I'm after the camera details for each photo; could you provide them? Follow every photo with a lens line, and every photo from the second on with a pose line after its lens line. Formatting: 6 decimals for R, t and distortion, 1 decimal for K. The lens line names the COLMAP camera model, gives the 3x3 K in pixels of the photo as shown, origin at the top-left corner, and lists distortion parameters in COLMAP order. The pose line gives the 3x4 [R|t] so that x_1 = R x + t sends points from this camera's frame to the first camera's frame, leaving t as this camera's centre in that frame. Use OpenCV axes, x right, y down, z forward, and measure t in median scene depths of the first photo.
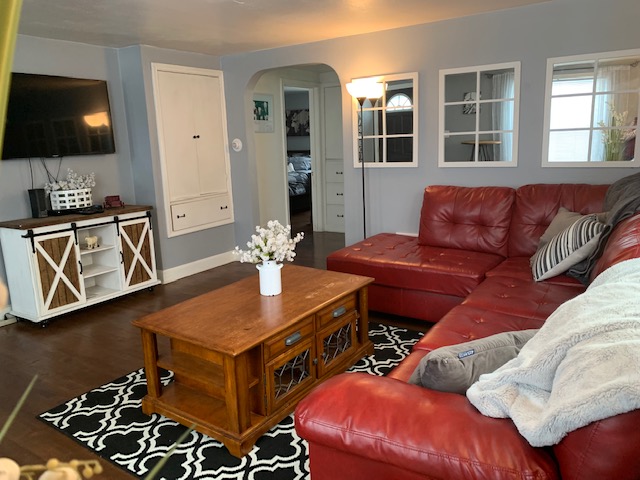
lens RADIAL K [[481.9, 0, 320.0], [0, 481.9, 240.0], [0, 0, 1]] dist [0.035963, -0.058931]
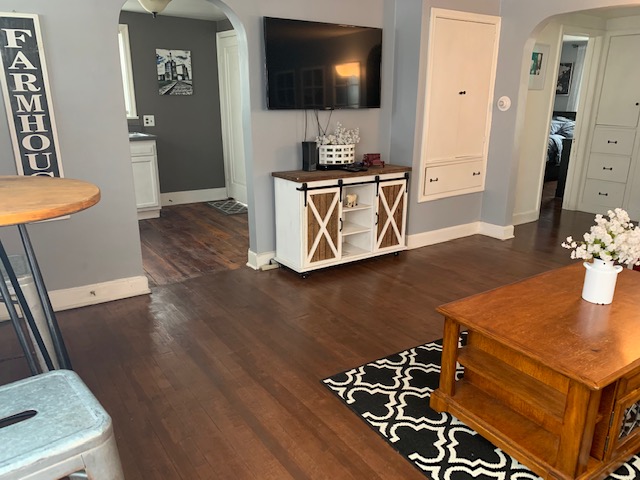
lens RADIAL K [[481.9, 0, 320.0], [0, 481.9, 240.0], [0, 0, 1]] dist [0.035963, -0.058931]
pose [[0.920156, 0.144730, -0.363822, -0.164906], [-0.112368, 0.987701, 0.108717, -0.014753], [0.375082, -0.059155, 0.925102, 0.066345]]
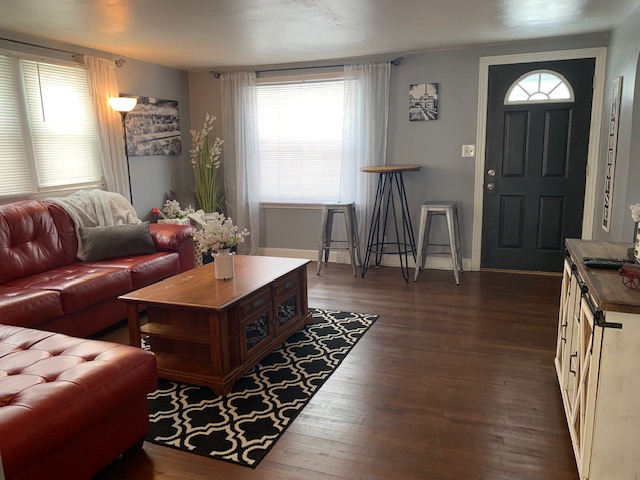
lens RADIAL K [[481.9, 0, 320.0], [0, 481.9, 240.0], [0, 0, 1]] dist [0.035963, -0.058931]
pose [[-0.974434, 0.084629, -0.208126, -0.059799], [-0.003329, 0.920806, 0.390007, -0.290684], [0.224649, 0.380729, -0.896983, 1.381774]]
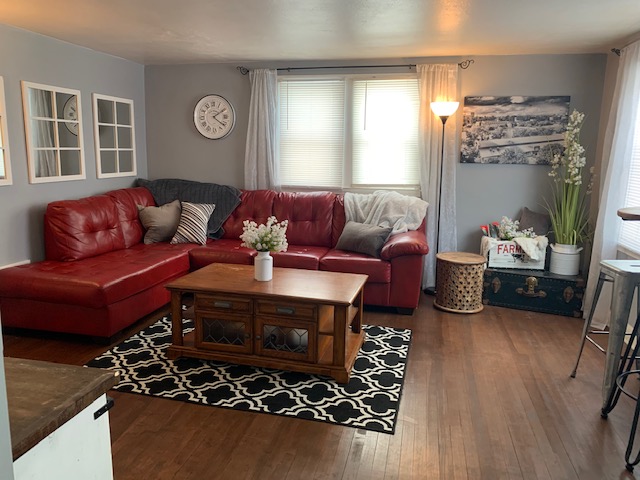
lens RADIAL K [[484.8, 0, 320.0], [0, 484.8, 240.0], [0, 0, 1]] dist [0.006736, -0.059694]
pose [[-0.347048, -0.134041, 0.928219, -0.831347], [0.188924, 0.959452, 0.209187, -0.136768], [-0.918621, 0.247961, -0.307652, 0.809924]]
